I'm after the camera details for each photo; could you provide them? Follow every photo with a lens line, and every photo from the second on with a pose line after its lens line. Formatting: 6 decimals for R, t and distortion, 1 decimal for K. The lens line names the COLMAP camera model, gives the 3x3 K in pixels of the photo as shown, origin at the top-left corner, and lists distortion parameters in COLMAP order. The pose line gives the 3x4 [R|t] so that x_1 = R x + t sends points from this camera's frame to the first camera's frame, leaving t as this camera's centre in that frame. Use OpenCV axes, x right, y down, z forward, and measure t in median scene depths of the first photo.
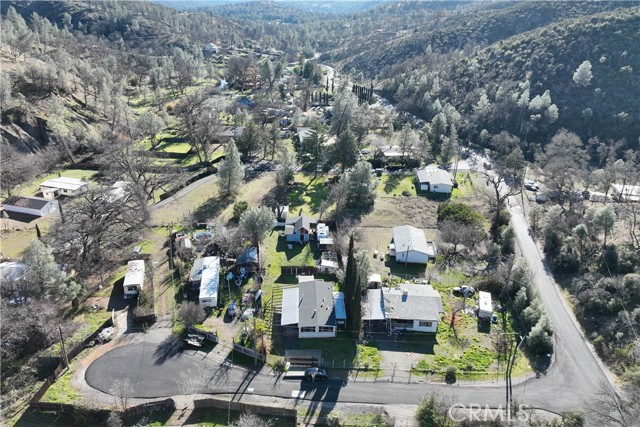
lens RADIAL K [[443.8, 0, 316.2], [0, 443.8, 217.1], [0, 0, 1]] dist [0.003148, 0.004542]
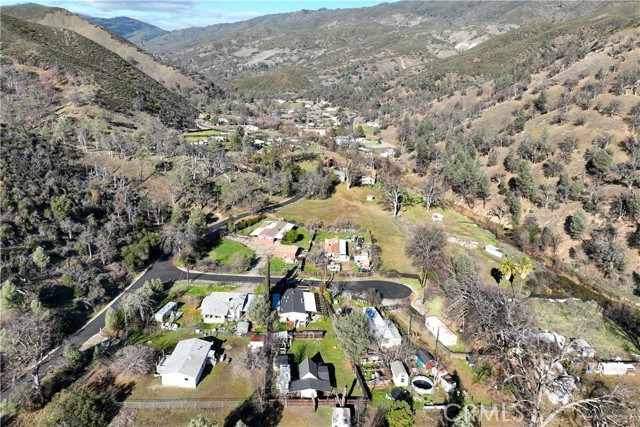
lens RADIAL K [[452.8, 0, 320.0], [0, 452.8, 213.5], [0, 0, 1]] dist [-0.000437, -0.000107]
pose [[-0.996557, -0.042456, -0.071209, 0.025519], [-0.079930, 0.720053, 0.689300, -0.964343], [0.022009, 0.692619, -0.720968, 1.729287]]
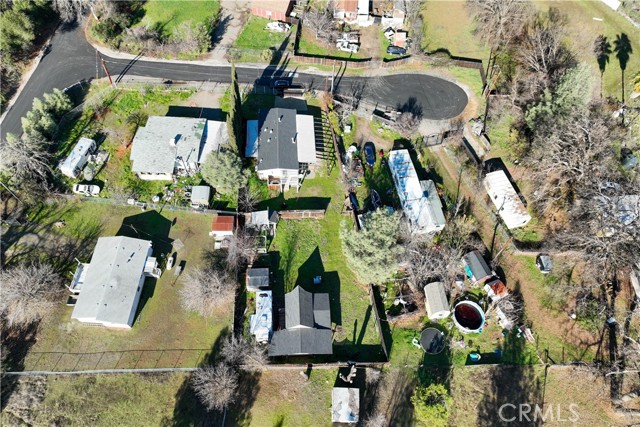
lens RADIAL K [[436.0, 0, 319.1], [0, 436.0, 221.4], [0, 0, 1]] dist [0.004131, 0.002941]
pose [[-0.997433, -0.008395, -0.071106, -0.020542], [-0.071483, 0.059980, 0.995637, -0.640369], [-0.004093, 0.998164, -0.060426, 1.128855]]
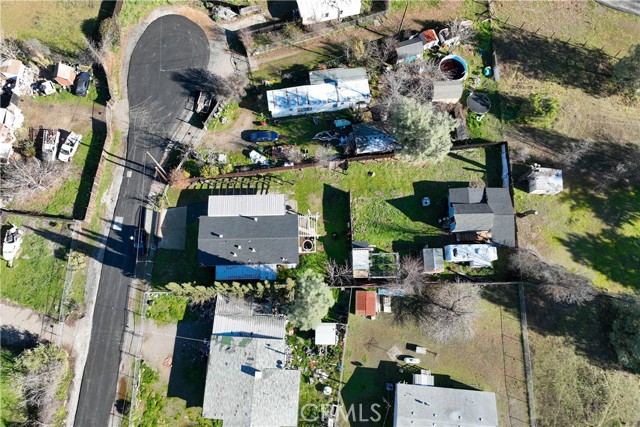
lens RADIAL K [[436.0, 0, 319.1], [0, 436.0, 221.4], [0, 0, 1]] dist [0.004131, 0.002941]
pose [[-0.004201, 0.969922, -0.243381, 0.131392], [-0.468780, 0.213073, 0.857231, -0.432280], [0.883305, 0.117693, 0.453785, 0.717755]]
